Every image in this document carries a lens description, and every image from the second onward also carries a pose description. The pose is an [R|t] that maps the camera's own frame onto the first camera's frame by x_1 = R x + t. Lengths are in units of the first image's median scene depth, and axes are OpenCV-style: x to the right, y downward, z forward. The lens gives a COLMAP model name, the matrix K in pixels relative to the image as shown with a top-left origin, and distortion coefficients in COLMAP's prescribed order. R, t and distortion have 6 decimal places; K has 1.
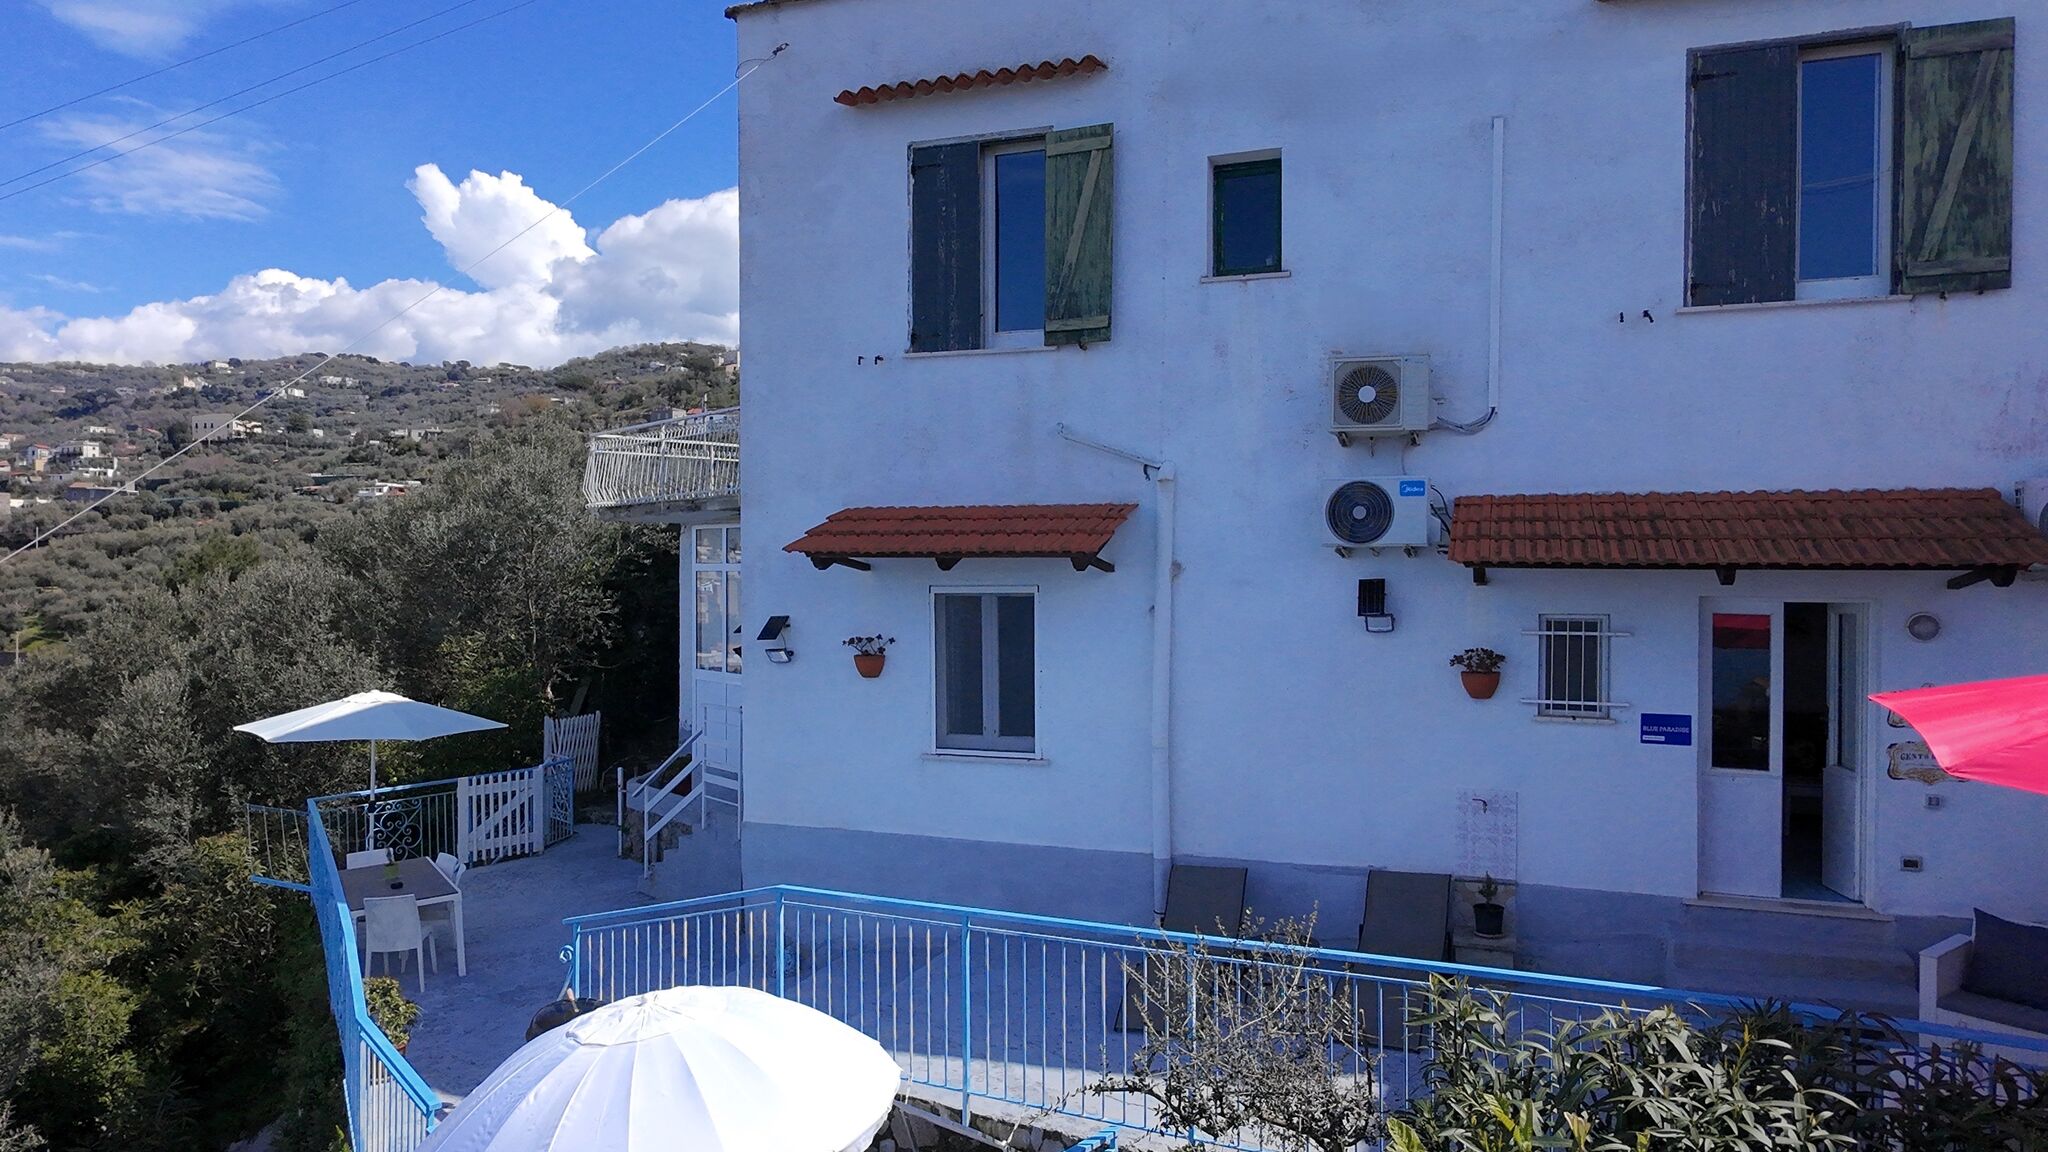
lens RADIAL K [[1293.8, 0, 1014.8], [0, 1293.8, 584.1], [0, 0, 1]] dist [0.008215, -0.006177]
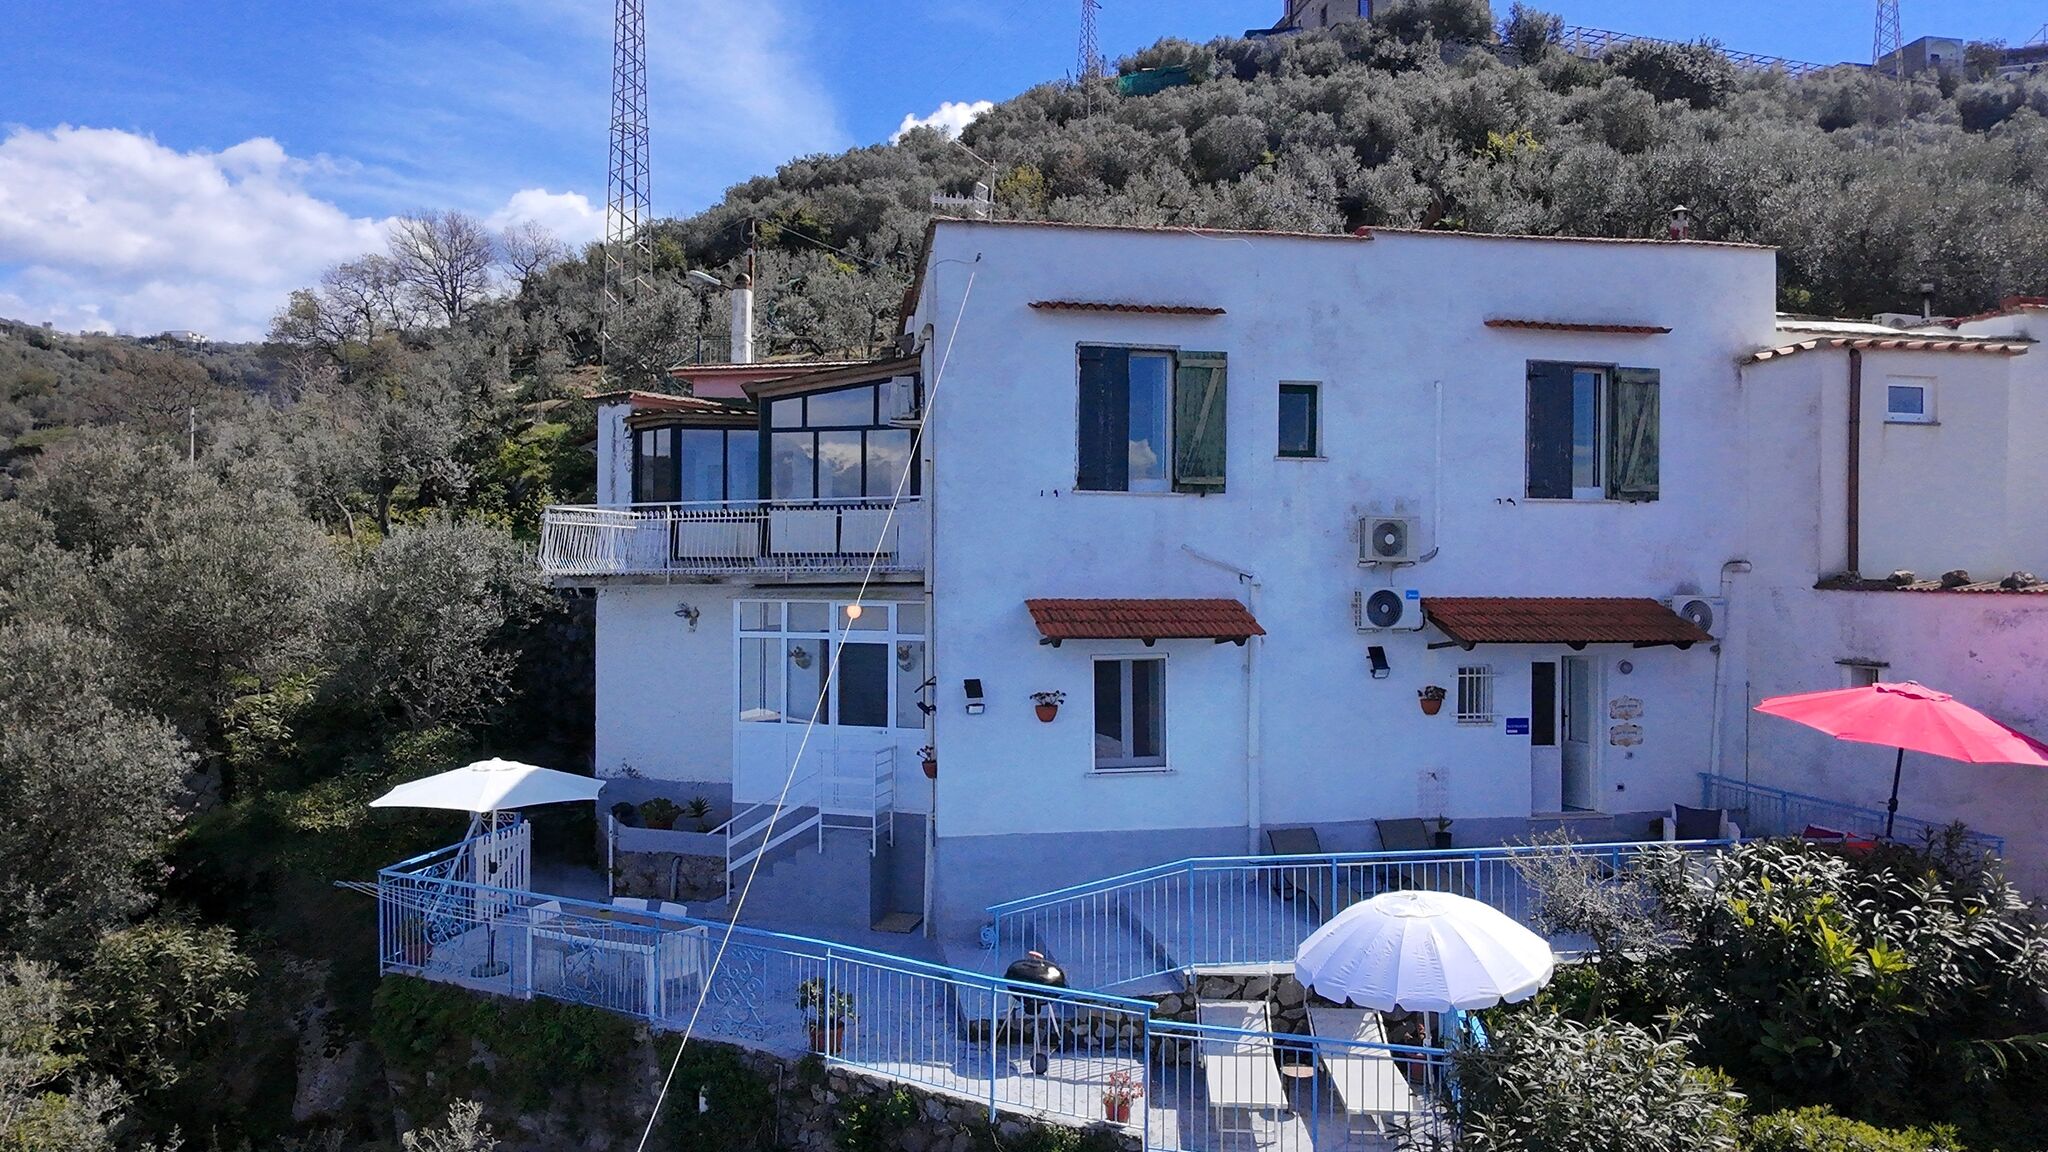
lens RADIAL K [[1293.8, 0, 1038.7], [0, 1293.8, 585.3], [0, 0, 1]] dist [0.008215, -0.006177]
pose [[0.858661, -0.001076, 0.512543, -0.924333], [0.005858, 0.999953, -0.007715, -0.070203], [-0.512511, 0.009627, 0.858627, -0.207311]]
